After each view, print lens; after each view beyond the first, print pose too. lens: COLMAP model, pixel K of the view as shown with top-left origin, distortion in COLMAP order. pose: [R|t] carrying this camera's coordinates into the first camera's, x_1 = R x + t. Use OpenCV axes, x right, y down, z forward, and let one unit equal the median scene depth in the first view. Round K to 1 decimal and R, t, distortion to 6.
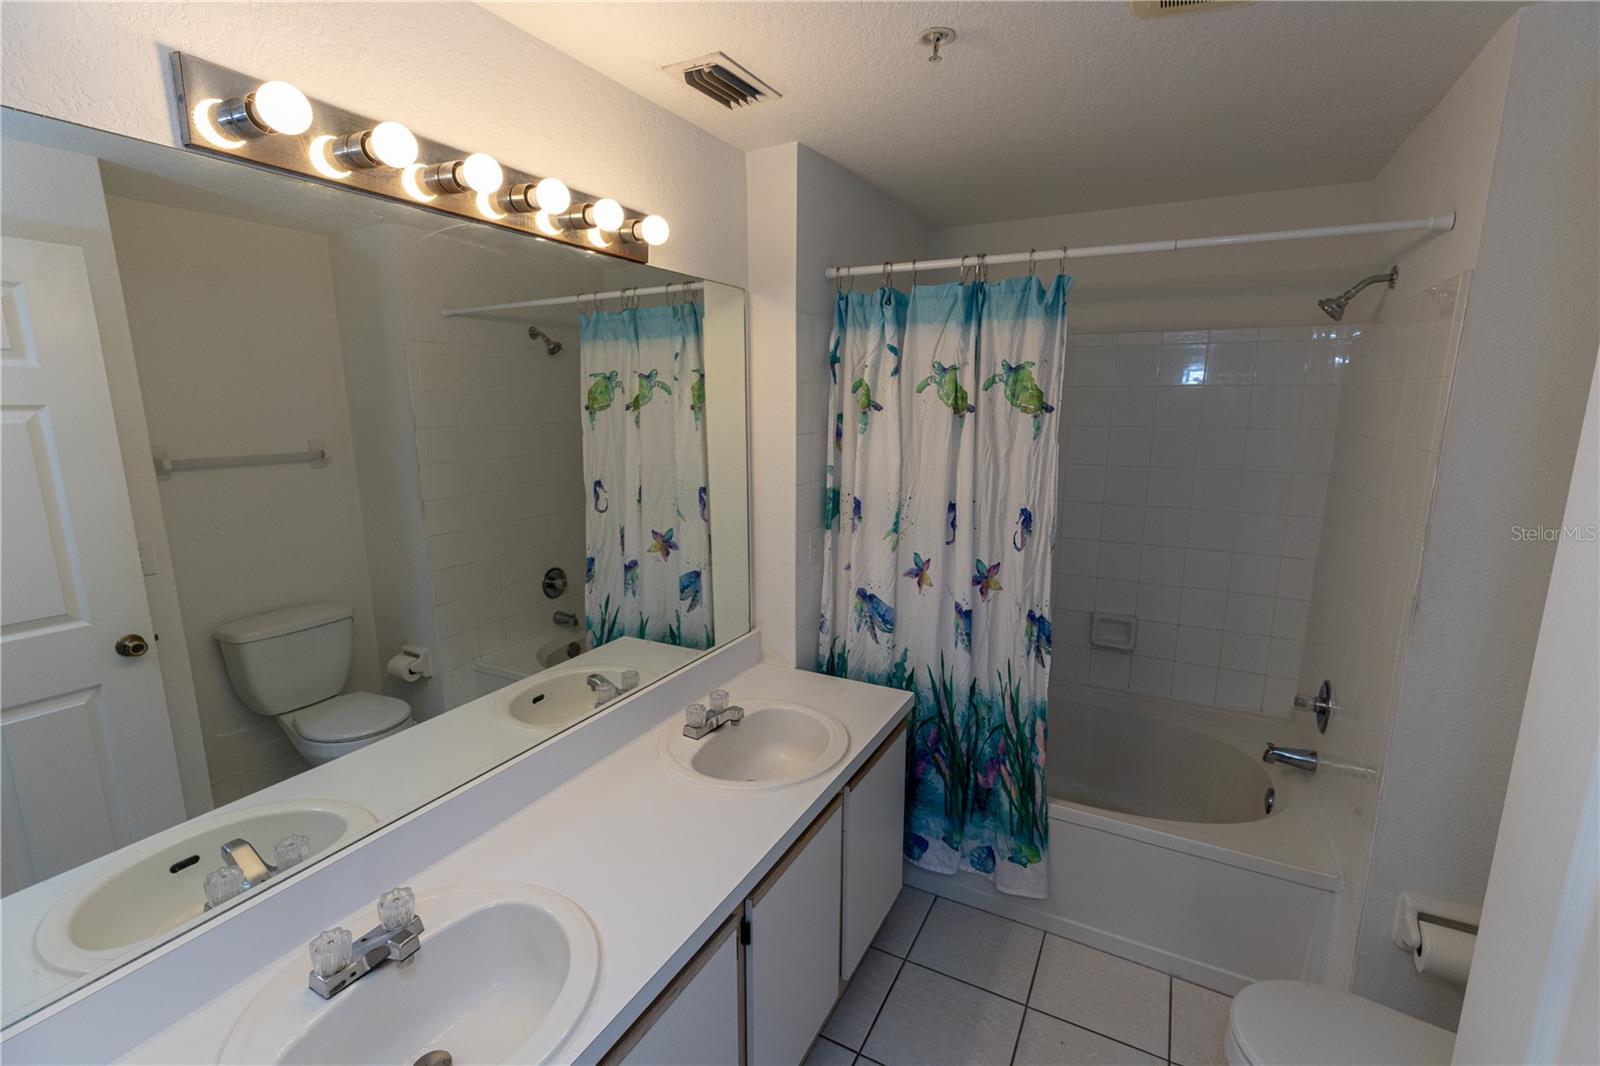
lens RADIAL K [[739.4, 0, 783.5], [0, 739.4, 532.6], [0, 0, 1]] dist [0.003537, 0.000576]
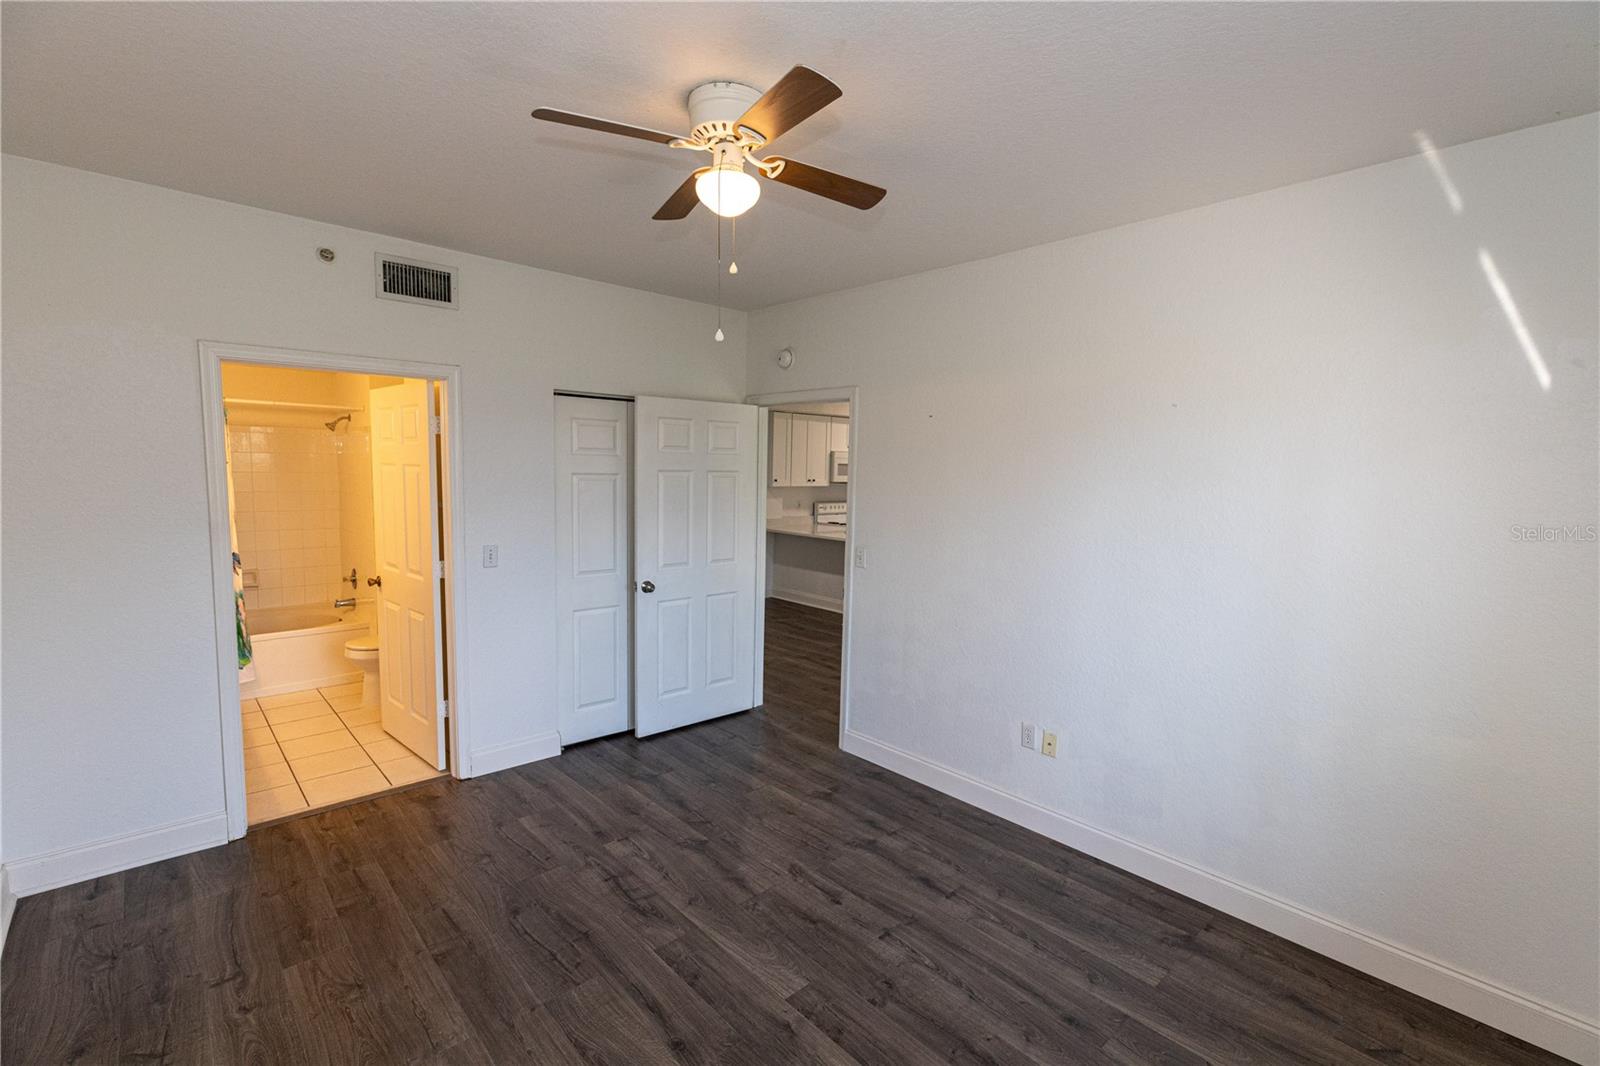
lens RADIAL K [[707.1, 0, 801.7], [0, 707.1, 533.4], [0, 0, 1]] dist [0.003160, 0.000345]
pose [[0.327118, -0.086762, 0.940992, -0.469127], [0.152920, 0.987512, 0.037892, 0.098798], [-0.932528, 0.131501, 0.336301, -0.572756]]
